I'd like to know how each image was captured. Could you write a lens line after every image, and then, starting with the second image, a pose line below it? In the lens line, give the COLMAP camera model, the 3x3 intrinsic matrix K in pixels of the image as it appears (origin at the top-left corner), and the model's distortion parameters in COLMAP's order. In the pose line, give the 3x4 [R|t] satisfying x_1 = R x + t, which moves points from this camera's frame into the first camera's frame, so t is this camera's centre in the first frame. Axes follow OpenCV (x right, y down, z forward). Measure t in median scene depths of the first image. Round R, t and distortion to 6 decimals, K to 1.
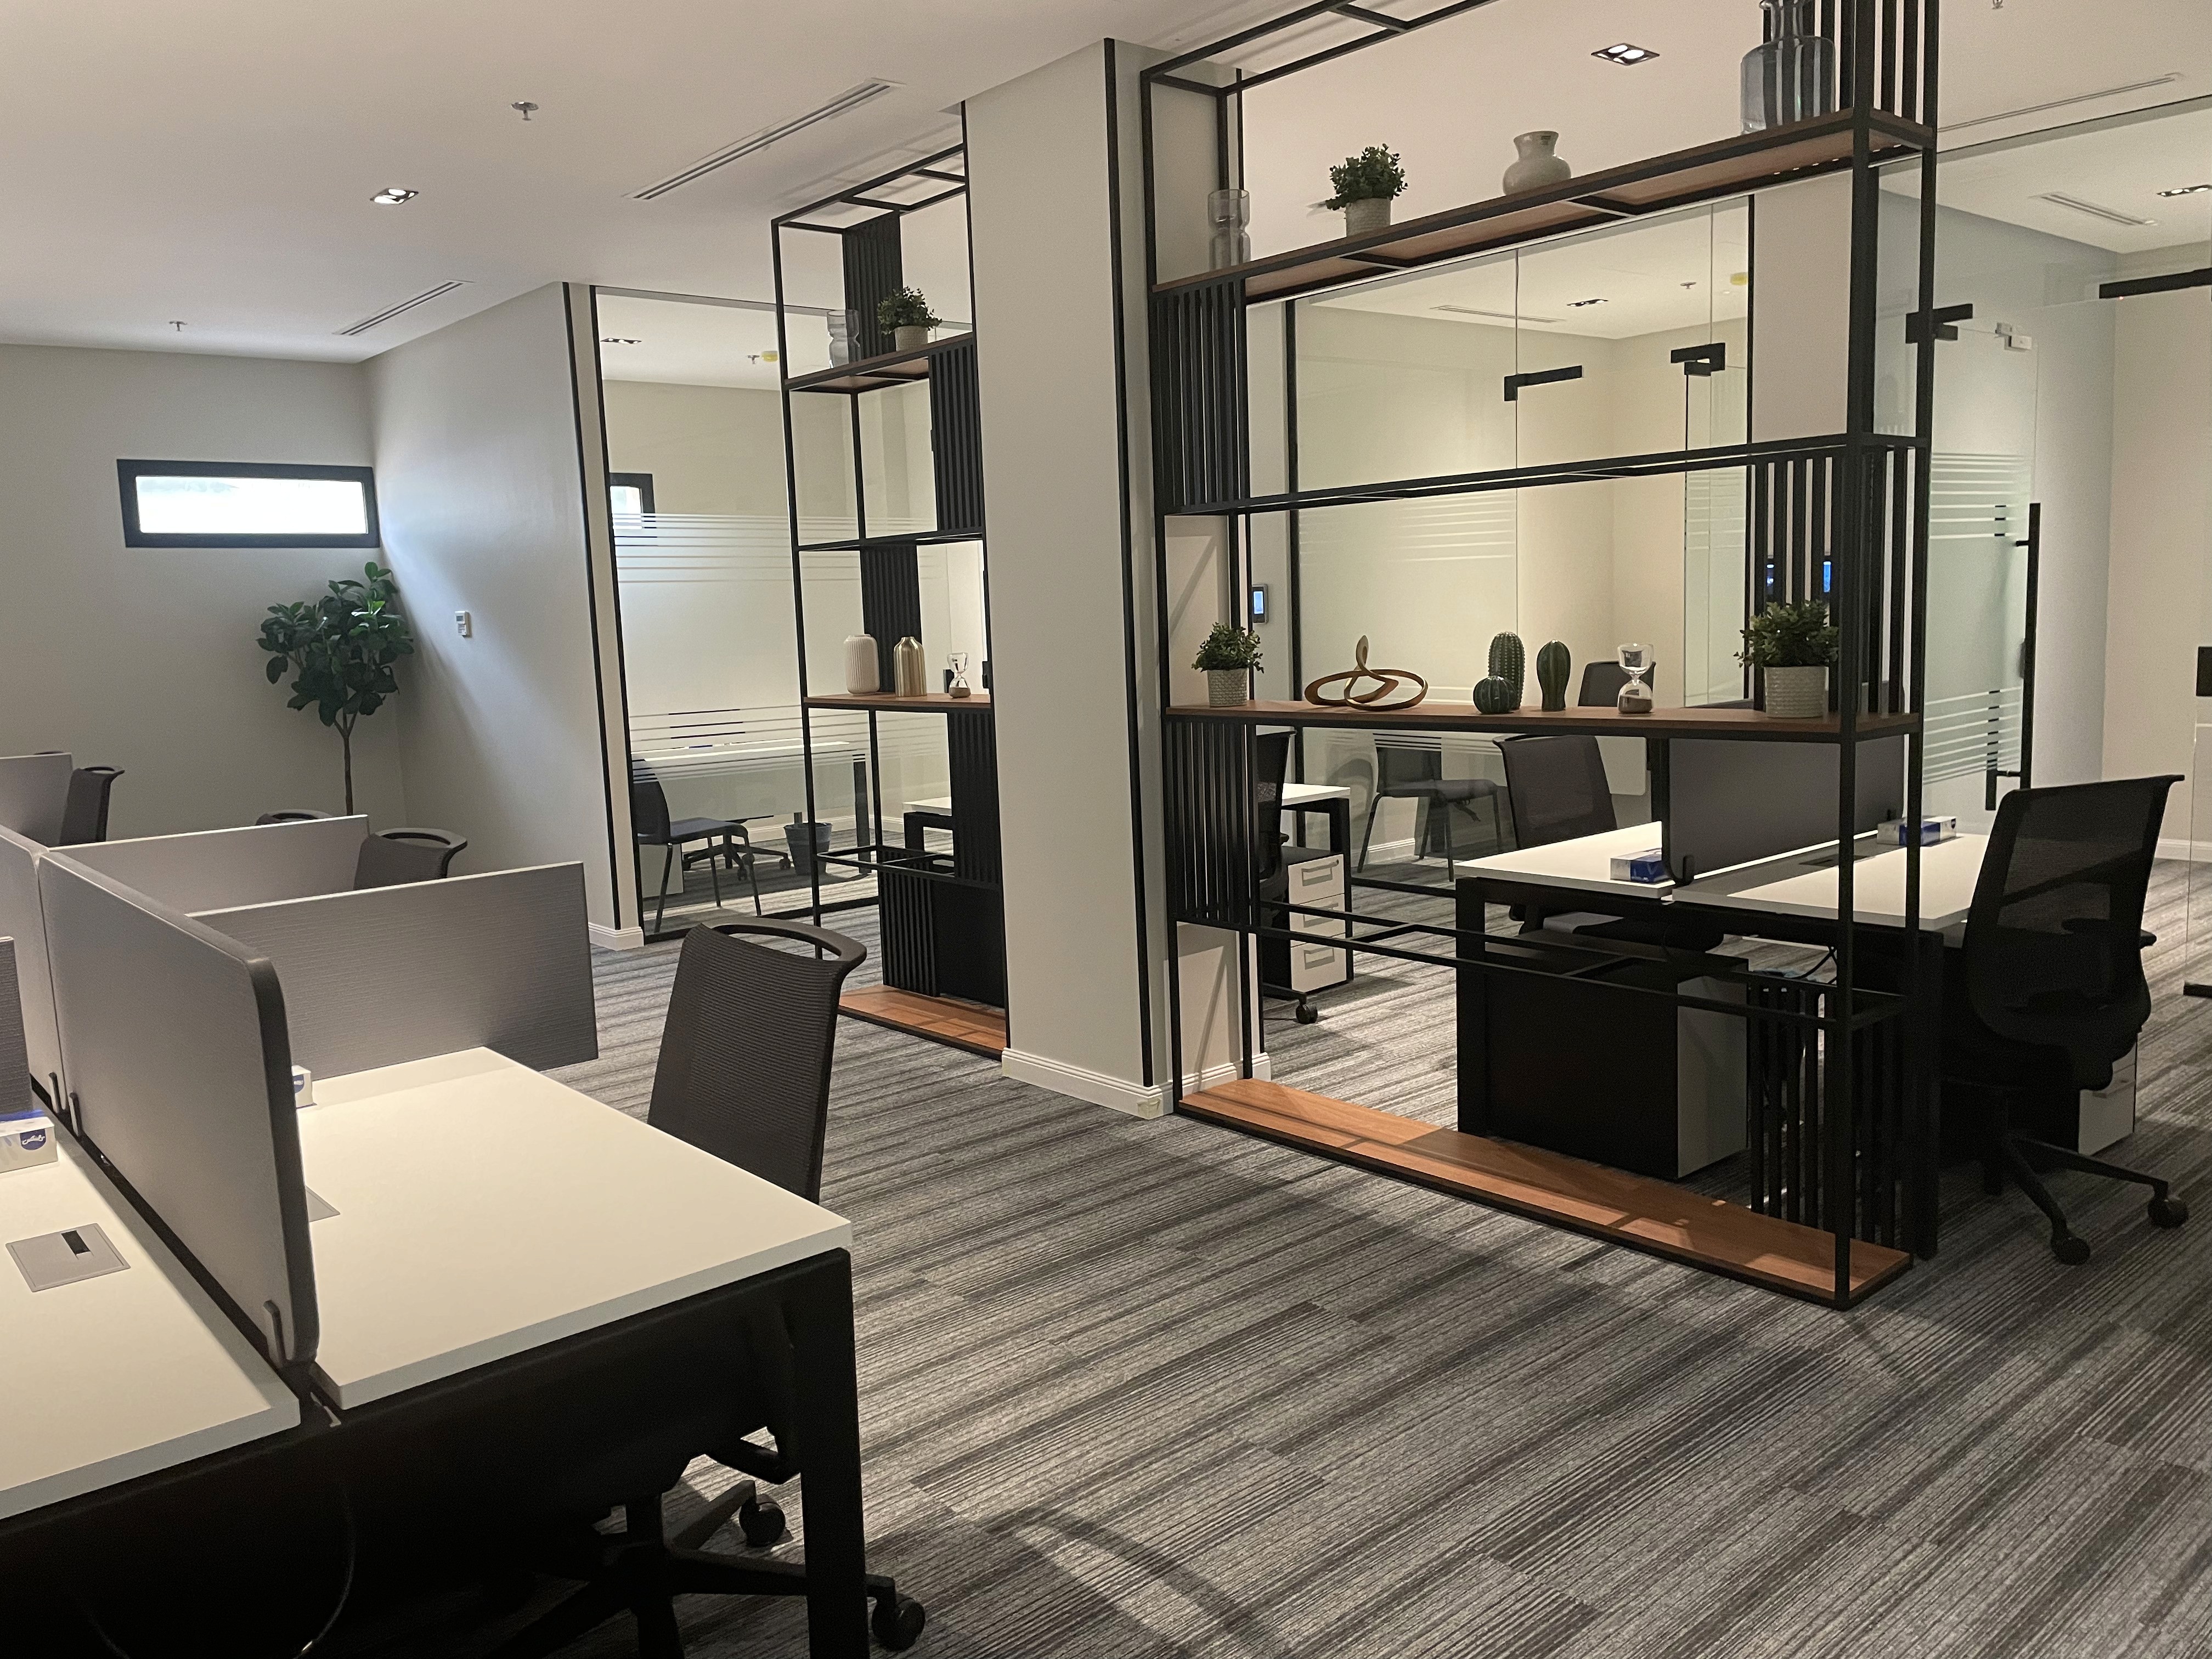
lens RADIAL K [[1688.3, 0, 1106.9], [0, 1688.3, 828.3], [0, 0, 1]] dist [-0.000506, -0.003201]
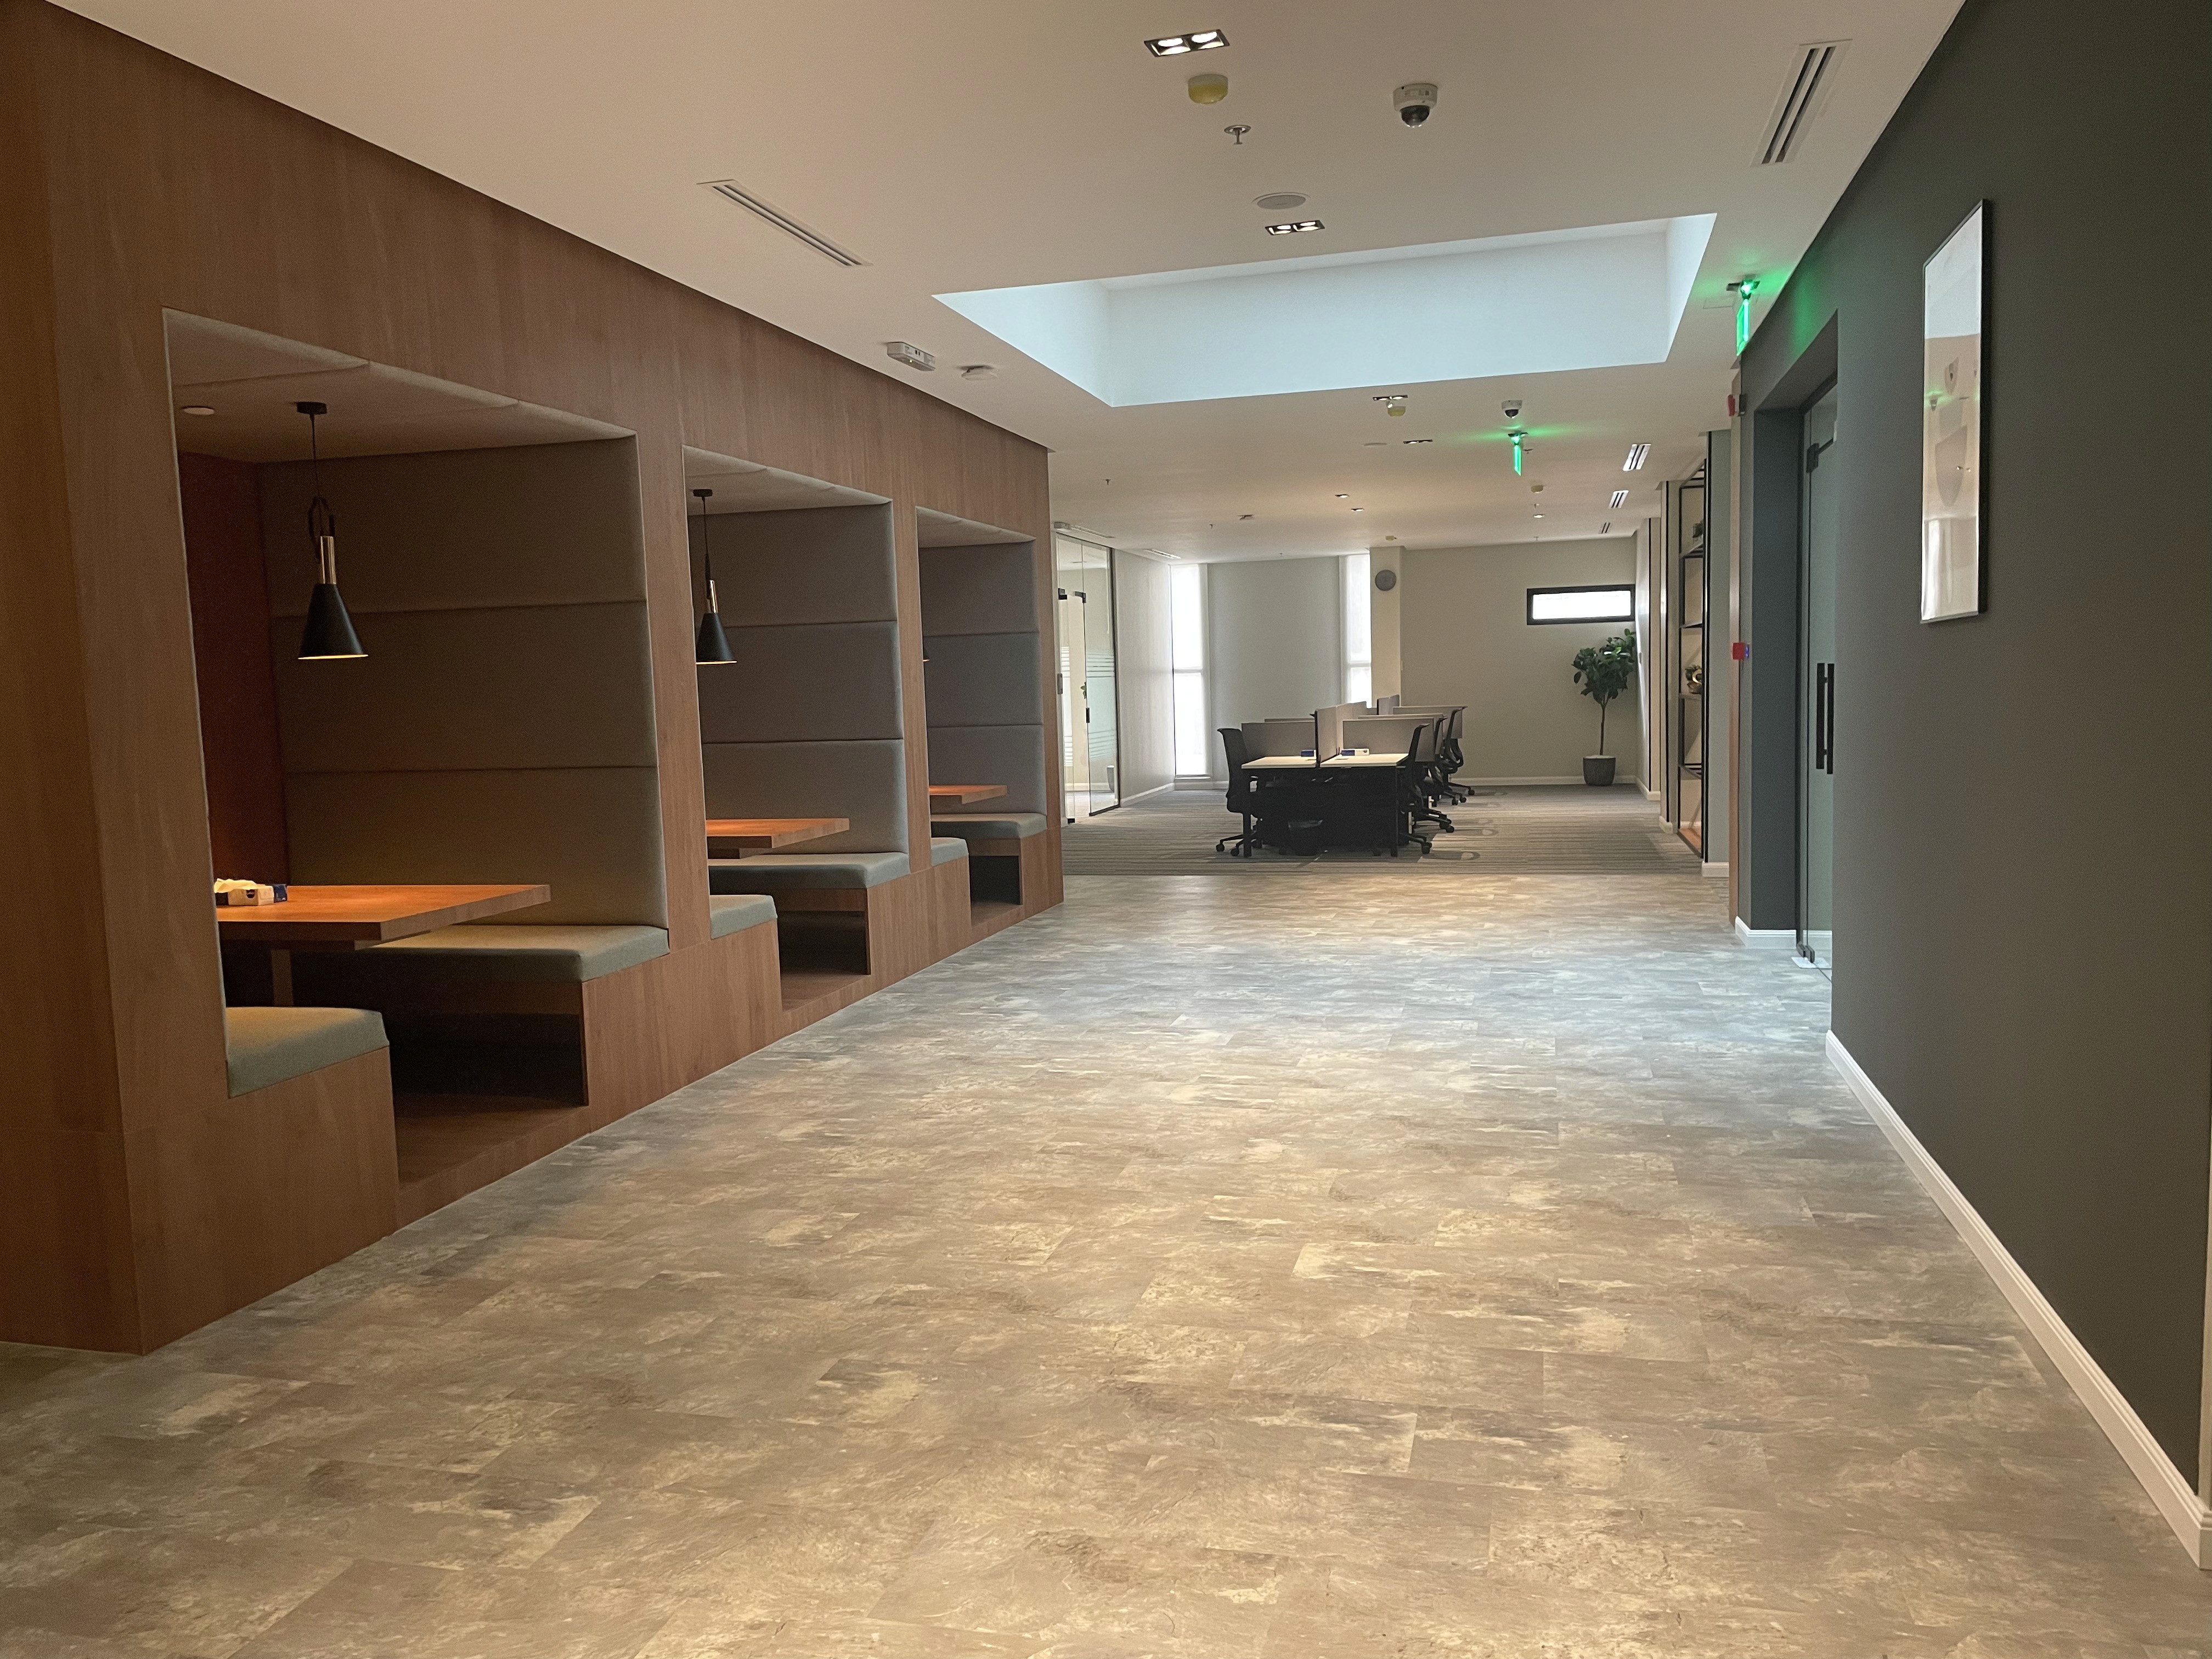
lens RADIAL K [[1688.3, 0, 1106.0], [0, 1688.3, 832.5], [0, 0, 1]] dist [-0.000506, -0.003201]
pose [[0.555191, 0.090926, -0.826738, 1.051379], [-0.096972, 0.994304, 0.044234, 0.074545], [0.826051, 0.055612, 0.560845, -0.786856]]
